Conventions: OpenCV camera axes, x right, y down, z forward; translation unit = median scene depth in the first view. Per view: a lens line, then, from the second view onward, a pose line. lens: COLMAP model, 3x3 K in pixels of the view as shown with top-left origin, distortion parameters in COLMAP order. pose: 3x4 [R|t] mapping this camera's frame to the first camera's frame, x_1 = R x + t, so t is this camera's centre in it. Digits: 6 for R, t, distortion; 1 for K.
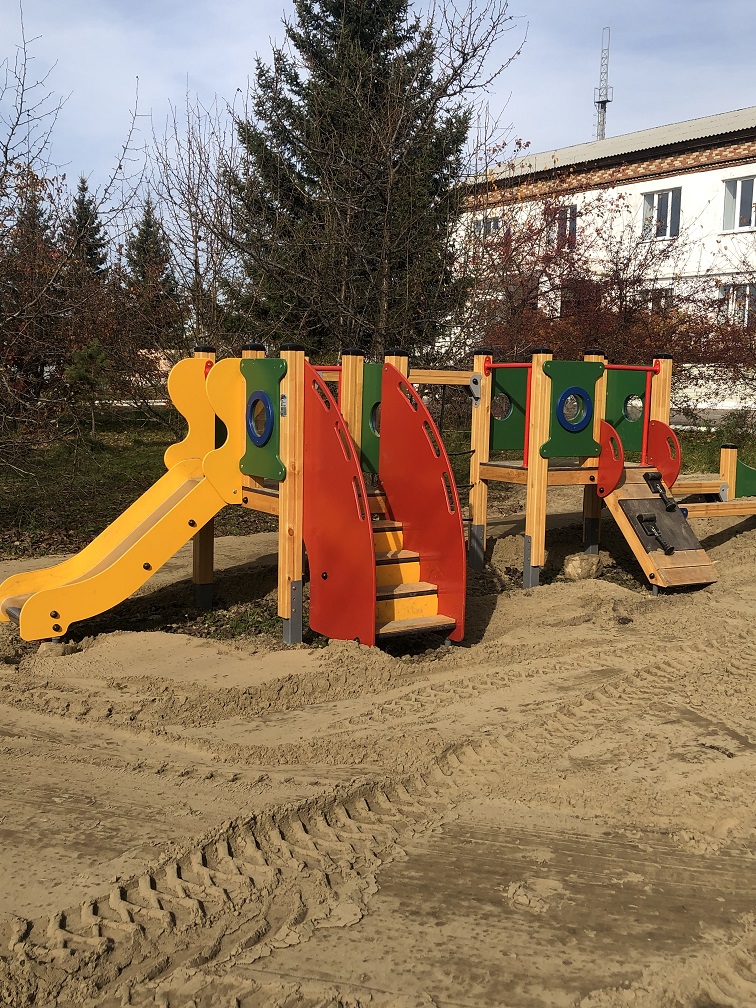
lens RADIAL K [[1078.1, 0, 381.3], [0, 1078.1, 496.5], [0, 0, 1]] dist [0.031645, 0.000000]
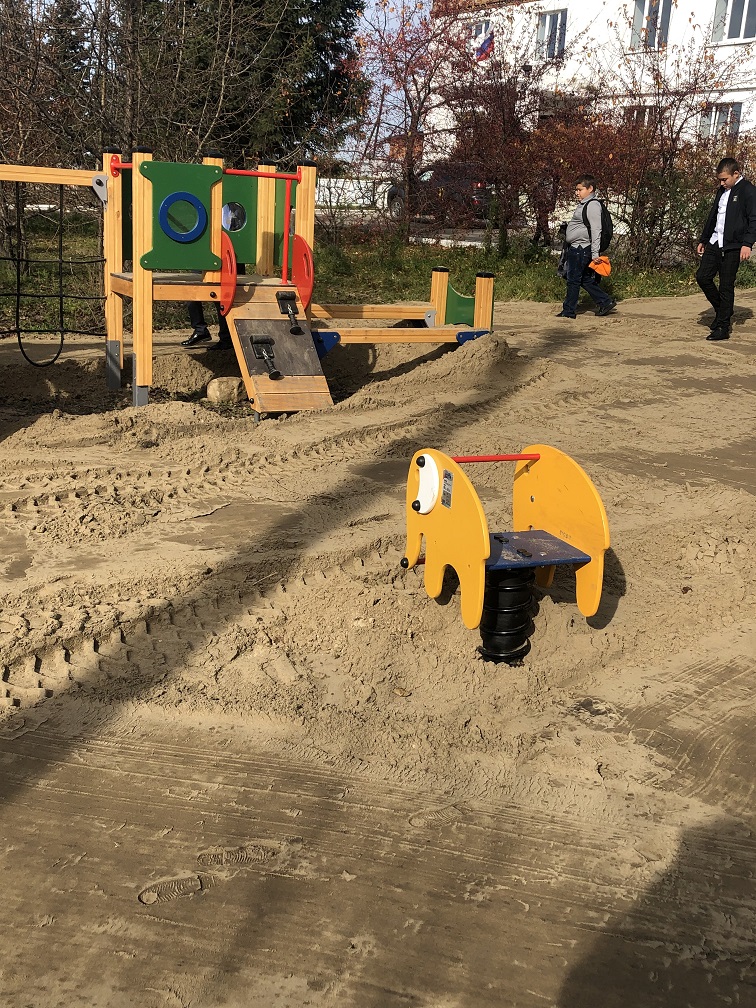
lens RADIAL K [[1078.1, 0, 375.3], [0, 1078.1, 501.2], [0, 0, 1]] dist [0.031645, 0.000000]
pose [[0.998930, 0.044070, -0.014024, 0.353801], [-0.041130, 0.985219, 0.166288, -0.001902], [0.021145, -0.165534, 0.985977, 0.045783]]
